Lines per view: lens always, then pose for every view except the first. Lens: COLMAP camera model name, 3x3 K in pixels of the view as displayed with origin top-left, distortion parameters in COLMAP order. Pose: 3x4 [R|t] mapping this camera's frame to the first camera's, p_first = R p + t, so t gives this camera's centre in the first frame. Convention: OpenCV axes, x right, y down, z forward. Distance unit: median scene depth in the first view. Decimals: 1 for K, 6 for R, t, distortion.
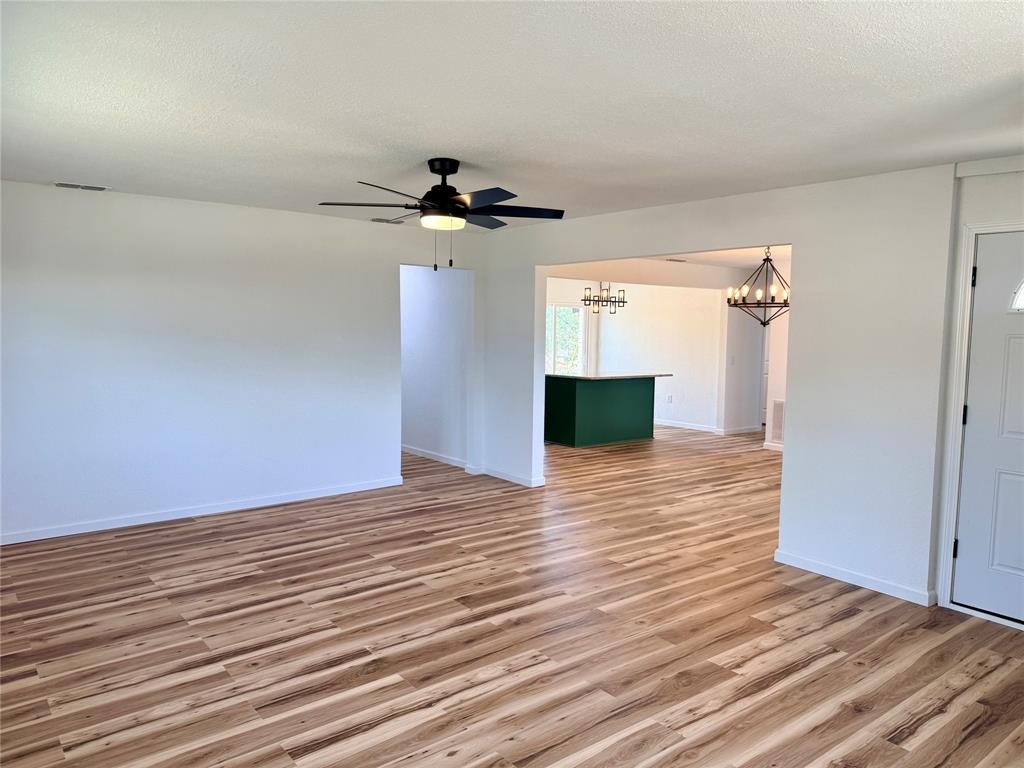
lens RADIAL K [[716.7, 0, 501.8], [0, 716.7, 379.2], [0, 0, 1]] dist [0.071755, -0.104312]
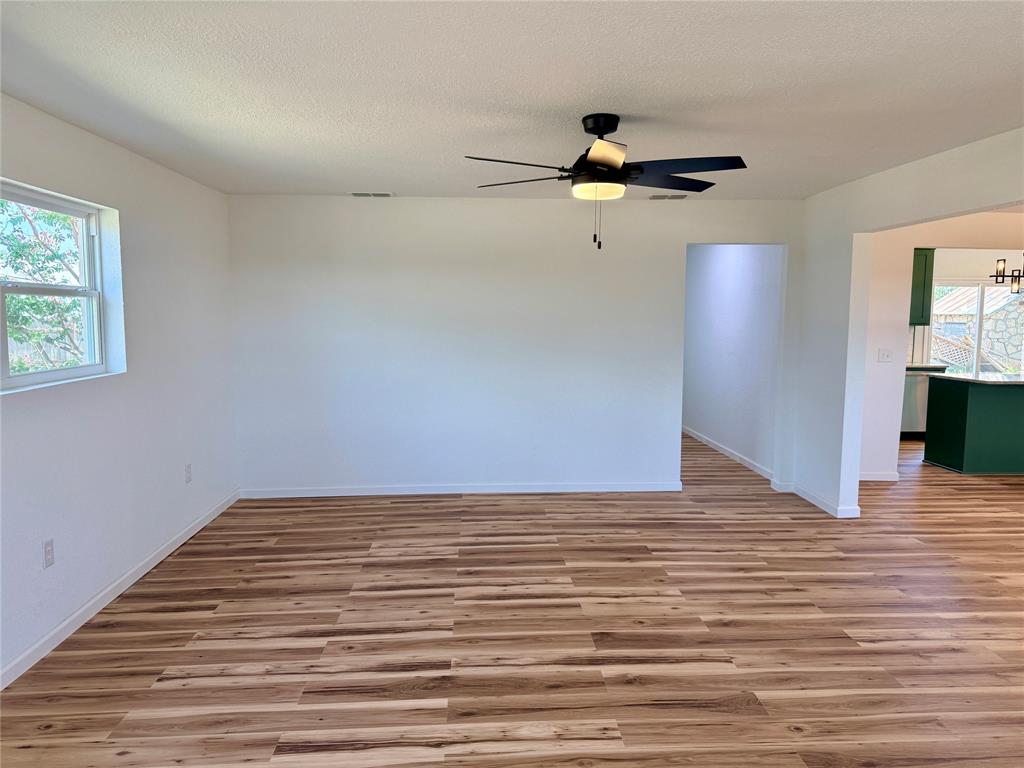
lens RADIAL K [[716.7, 0, 507.7], [0, 716.7, 389.1], [0, 0, 1]] dist [0.071755, -0.104312]
pose [[0.819627, 0.053036, -0.570437, 0.290610], [-0.036271, 0.998512, 0.040719, -0.014093], [0.571748, -0.012684, 0.820331, 0.213123]]
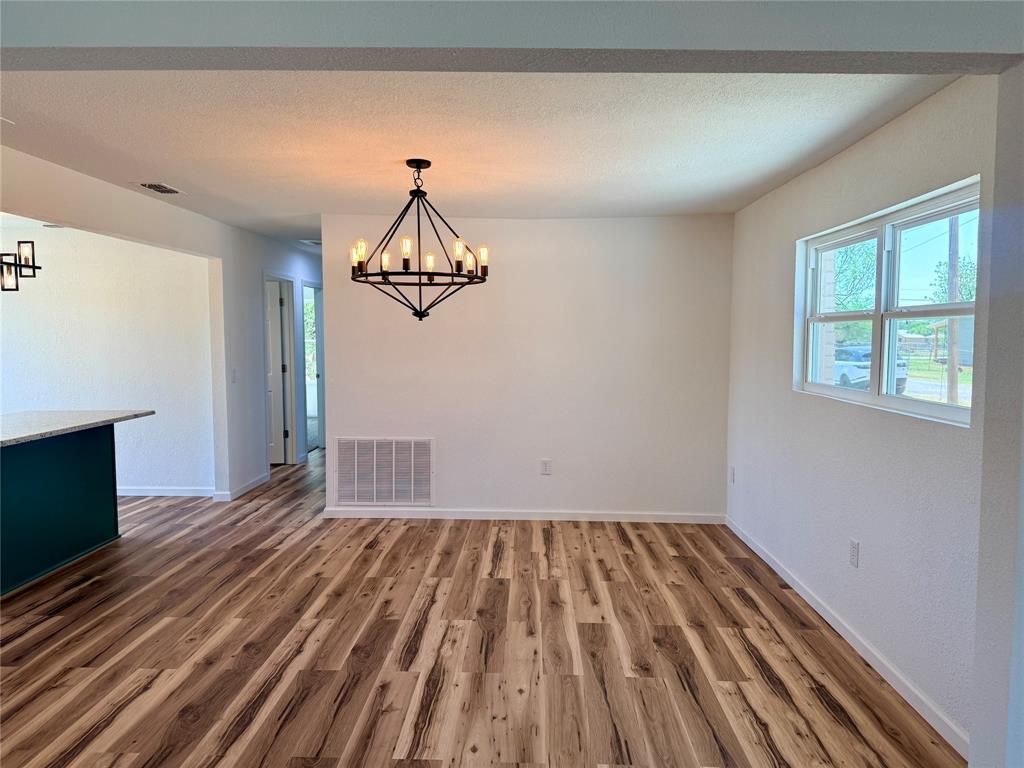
lens RADIAL K [[716.7, 0, 518.8], [0, 716.7, 389.5], [0, 0, 1]] dist [0.071755, -0.104312]
pose [[0.629293, -0.073937, 0.773643, -0.006074], [0.058527, 0.997146, 0.047691, -0.071389], [-0.774961, 0.015268, 0.631824, 1.022311]]
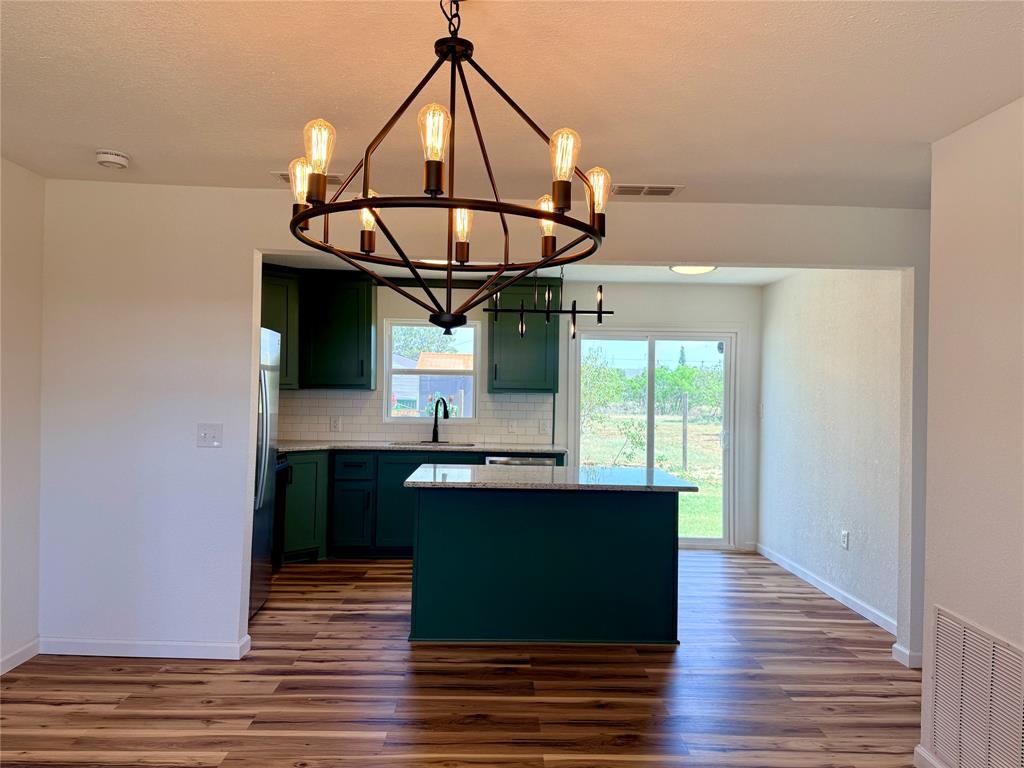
lens RADIAL K [[716.7, 0, 510.1], [0, 716.7, 381.5], [0, 0, 1]] dist [0.071755, -0.104312]
pose [[0.803369, -0.006454, -0.595447, 0.866503], [-0.045138, 0.996404, -0.071699, -0.069732], [0.593769, 0.084478, 0.800189, 1.388529]]
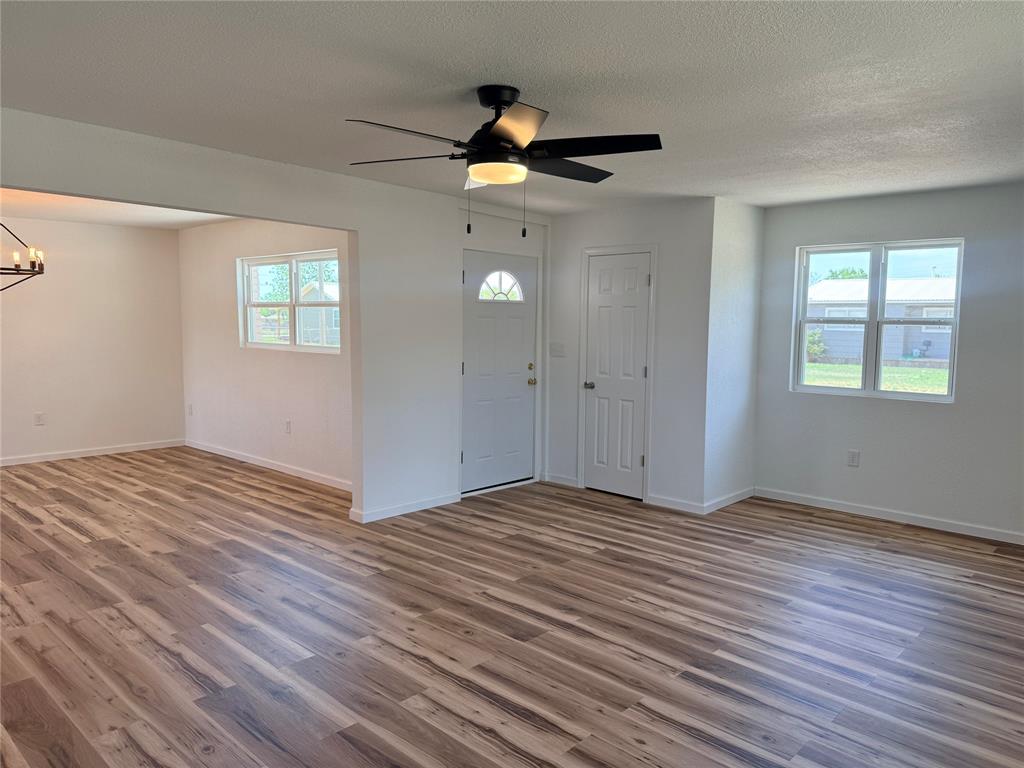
lens RADIAL K [[716.7, 0, 514.9], [0, 716.7, 394.2], [0, 0, 1]] dist [0.071755, -0.104312]
pose [[-0.157369, -0.121900, 0.979987, -0.752529], [0.054995, 0.989731, 0.131943, -0.079129], [-0.986007, 0.074658, -0.149049, 0.987569]]
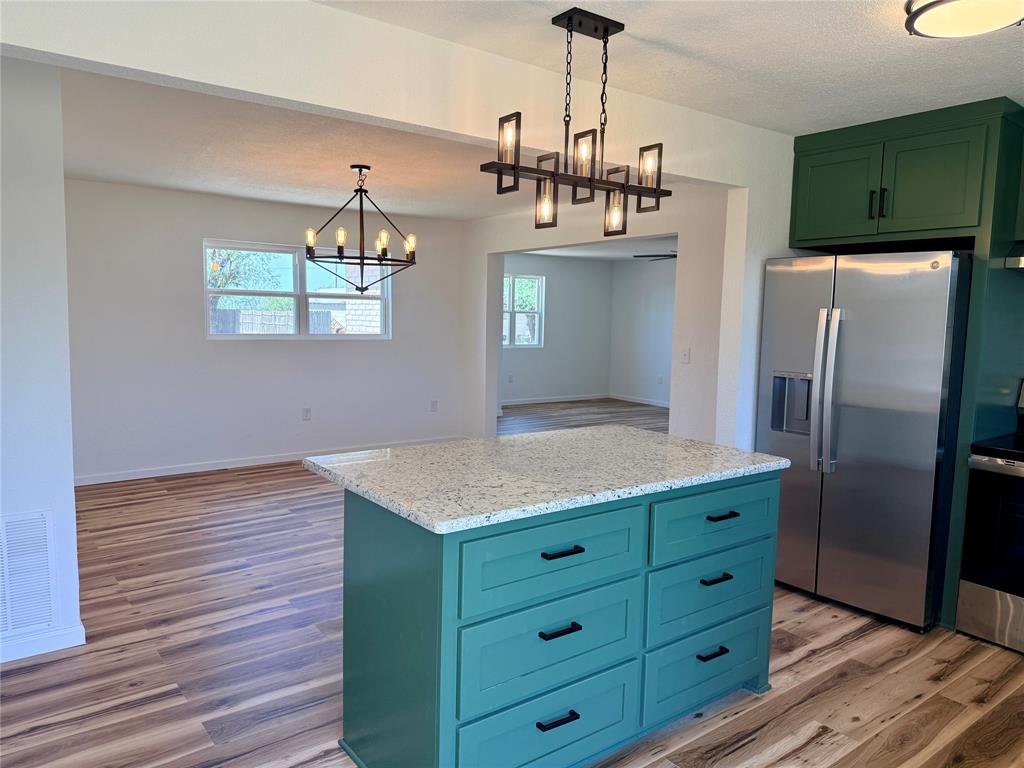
lens RADIAL K [[716.7, 0, 516.6], [0, 716.7, 384.9], [0, 0, 1]] dist [0.071755, -0.104312]
pose [[-0.999382, -0.034835, 0.004628, 0.357467], [-0.033584, 0.985548, 0.166032, -0.175993], [-0.010345, 0.165774, -0.986109, 2.785563]]
